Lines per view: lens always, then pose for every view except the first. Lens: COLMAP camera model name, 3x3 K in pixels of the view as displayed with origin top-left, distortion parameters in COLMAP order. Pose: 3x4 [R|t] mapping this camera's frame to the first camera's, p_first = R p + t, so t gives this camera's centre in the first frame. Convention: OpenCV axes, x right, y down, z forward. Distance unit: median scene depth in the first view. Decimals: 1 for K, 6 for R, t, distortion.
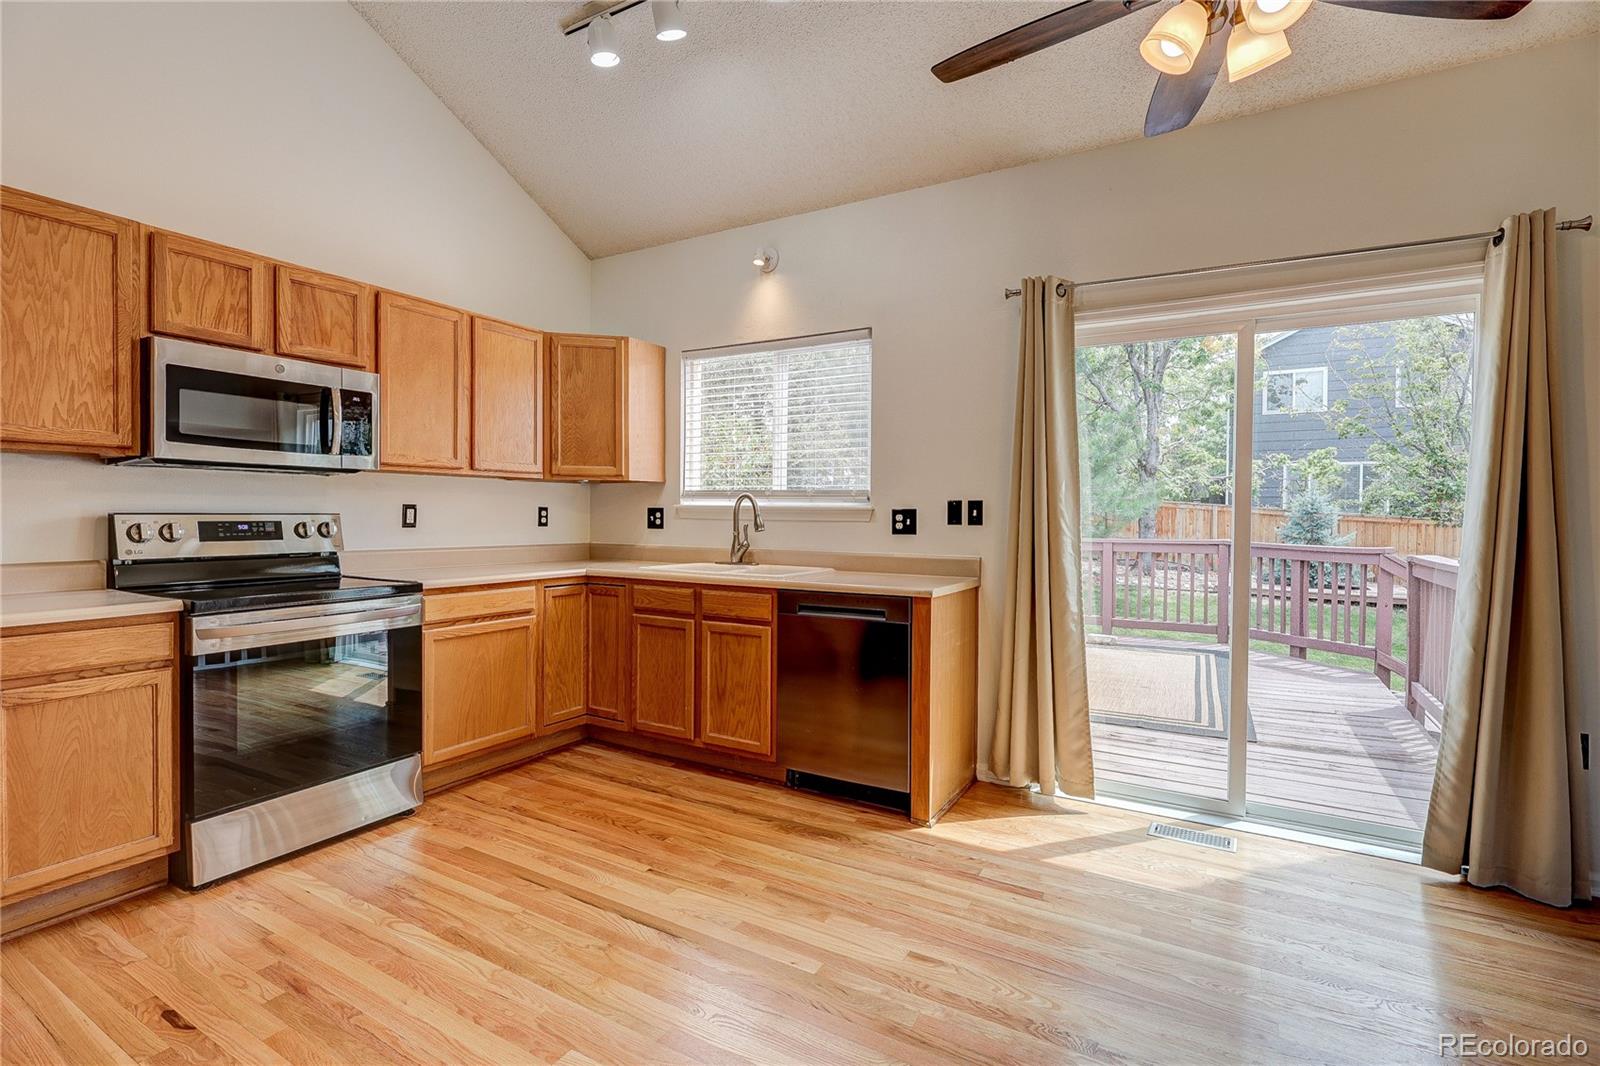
lens RADIAL K [[760.2, 0, 806.9], [0, 760.2, 523.5], [0, 0, 1]] dist [0.005047, 0.002107]
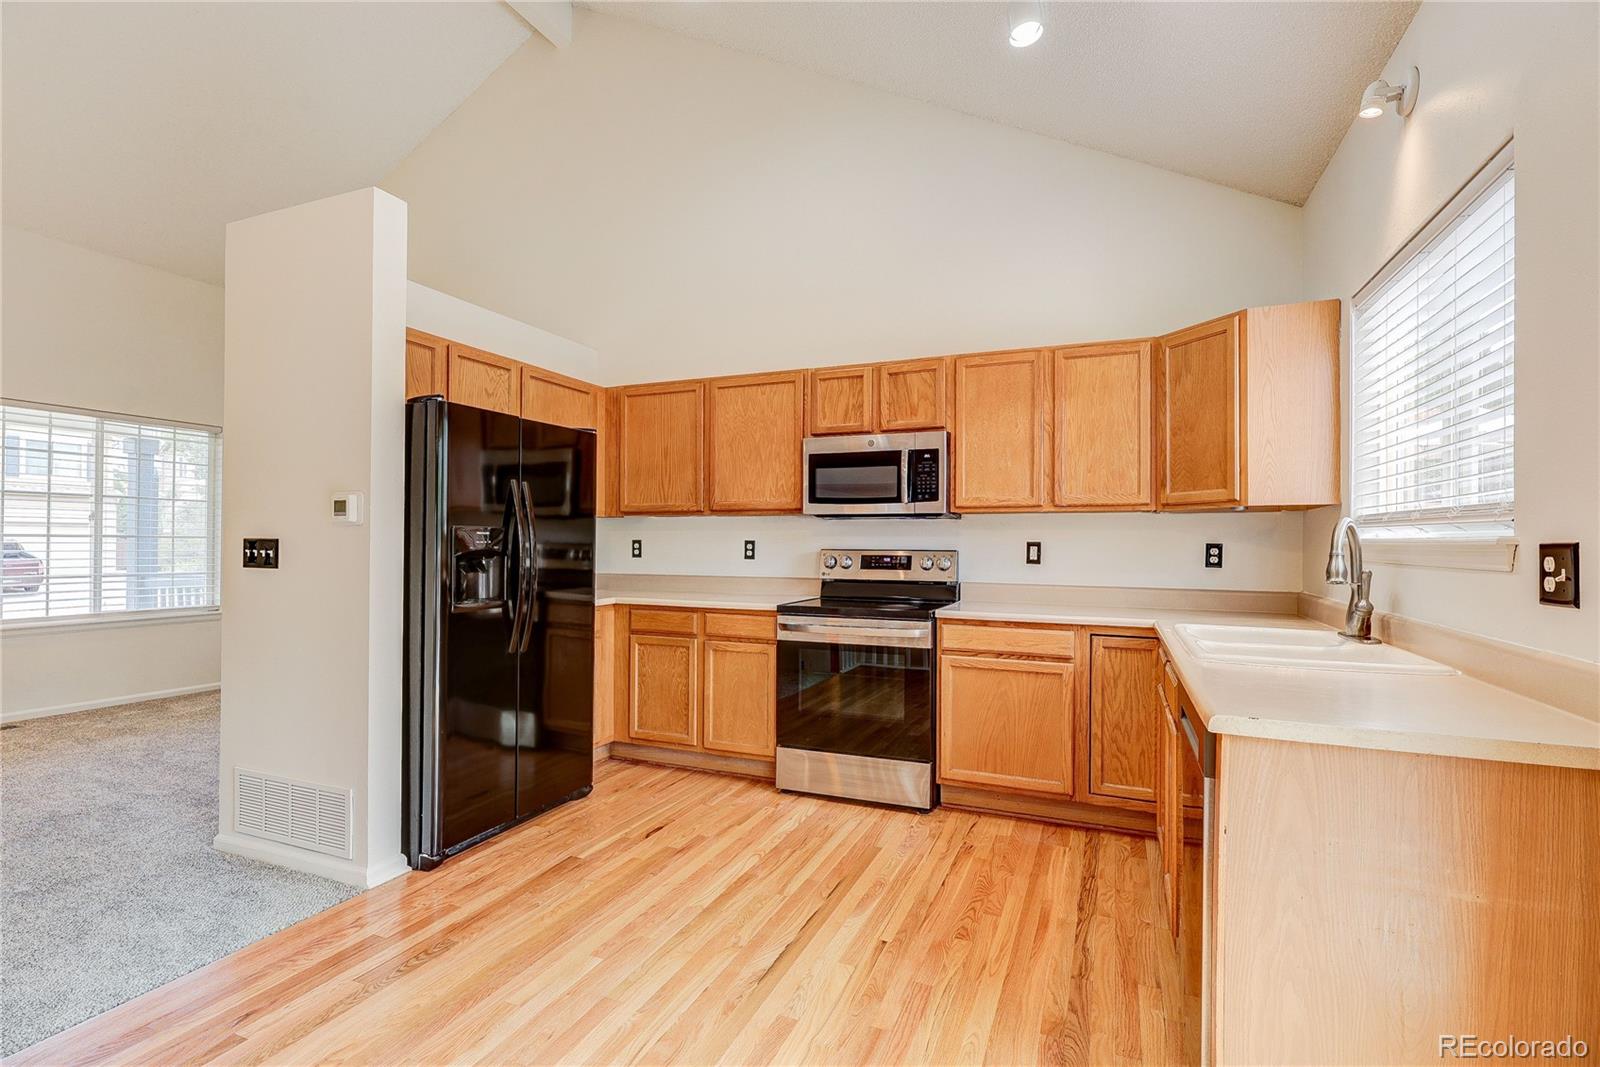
lens RADIAL K [[760.2, 0, 800.5], [0, 760.2, 543.5], [0, 0, 1]] dist [0.005047, 0.002107]
pose [[0.111402, -0.006485, -0.993754, 0.549607], [-0.019076, 0.999781, -0.008663, -0.008816], [0.993592, 0.019922, 0.111254, 0.629699]]
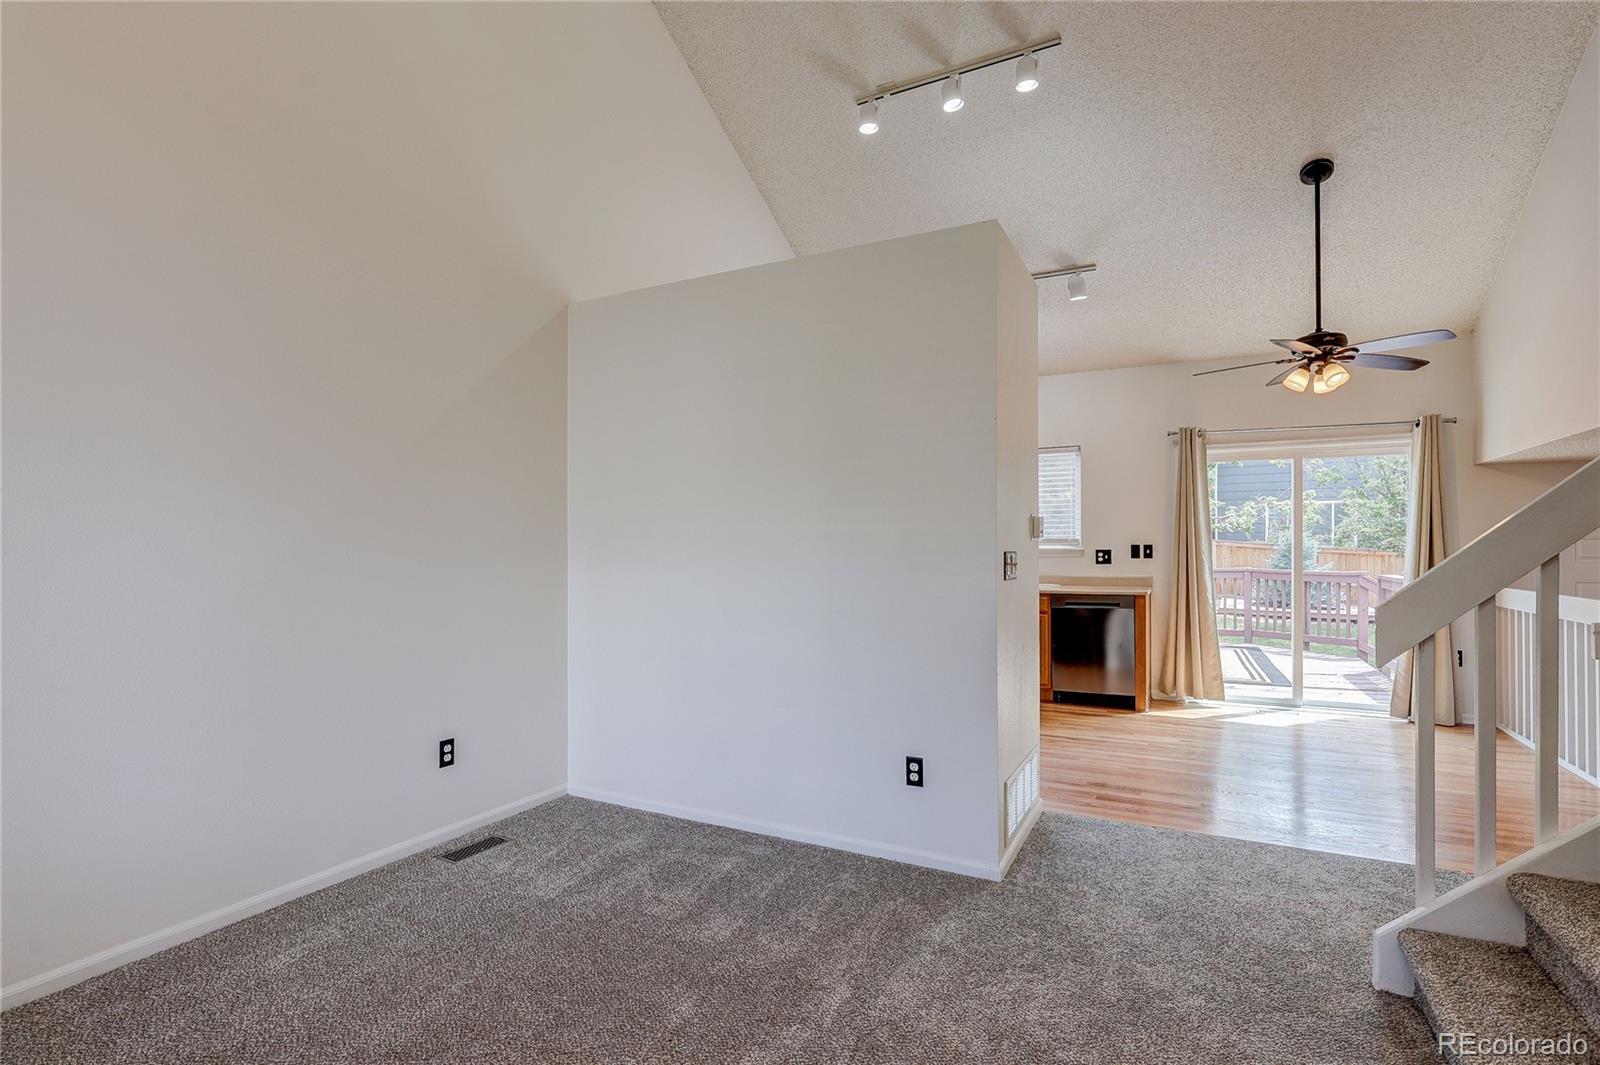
lens RADIAL K [[760.2, 0, 826.5], [0, 760.2, 548.5], [0, 0, 1]] dist [0.005047, 0.002107]
pose [[0.998857, -0.009289, 0.046897, -0.675890], [0.010008, 0.999835, -0.015138, -0.001540], [-0.046748, 0.015590, 0.998785, -0.831447]]
